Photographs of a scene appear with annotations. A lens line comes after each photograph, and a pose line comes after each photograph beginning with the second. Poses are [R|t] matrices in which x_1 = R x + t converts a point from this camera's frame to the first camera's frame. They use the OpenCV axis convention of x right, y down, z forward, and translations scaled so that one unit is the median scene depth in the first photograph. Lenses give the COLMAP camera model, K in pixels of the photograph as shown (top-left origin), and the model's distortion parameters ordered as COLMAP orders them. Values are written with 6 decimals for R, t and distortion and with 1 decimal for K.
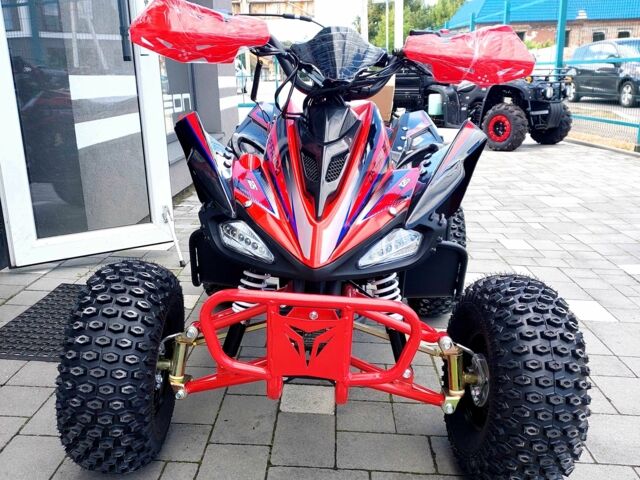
lens RADIAL K [[615.3, 0, 316.6], [0, 615.3, 245.3], [0, 0, 1]] dist [0.120085, -0.215962]
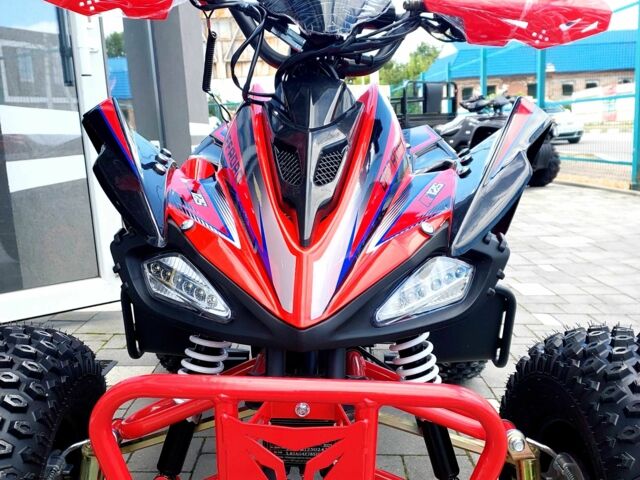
lens RADIAL K [[615.3, 0, 316.6], [0, 615.3, 245.3], [0, 0, 1]] dist [0.120085, -0.215962]
pose [[0.999012, -0.033307, 0.029433, -0.002759], [0.035809, 0.995385, -0.089026, 0.010278], [-0.026332, 0.089992, 0.995594, 0.359388]]
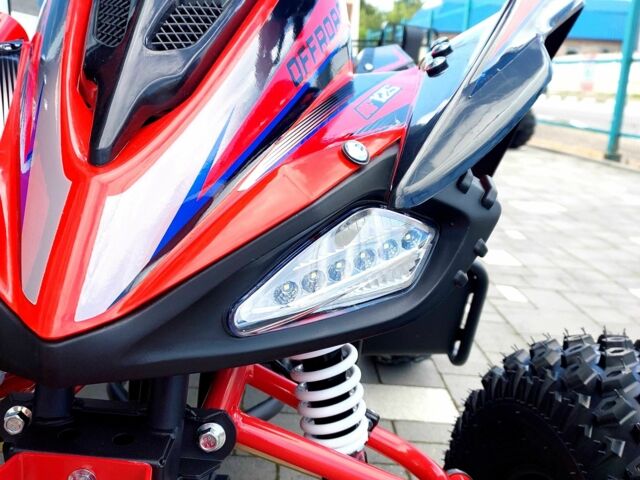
lens RADIAL K [[615.3, 0, 316.6], [0, 615.3, 245.3], [0, 0, 1]] dist [0.120085, -0.215962]
pose [[0.995362, 0.042920, 0.086091, 0.070744], [-0.042525, 0.999075, -0.006420, -0.004082], [-0.086287, 0.002729, 0.996267, 0.616852]]
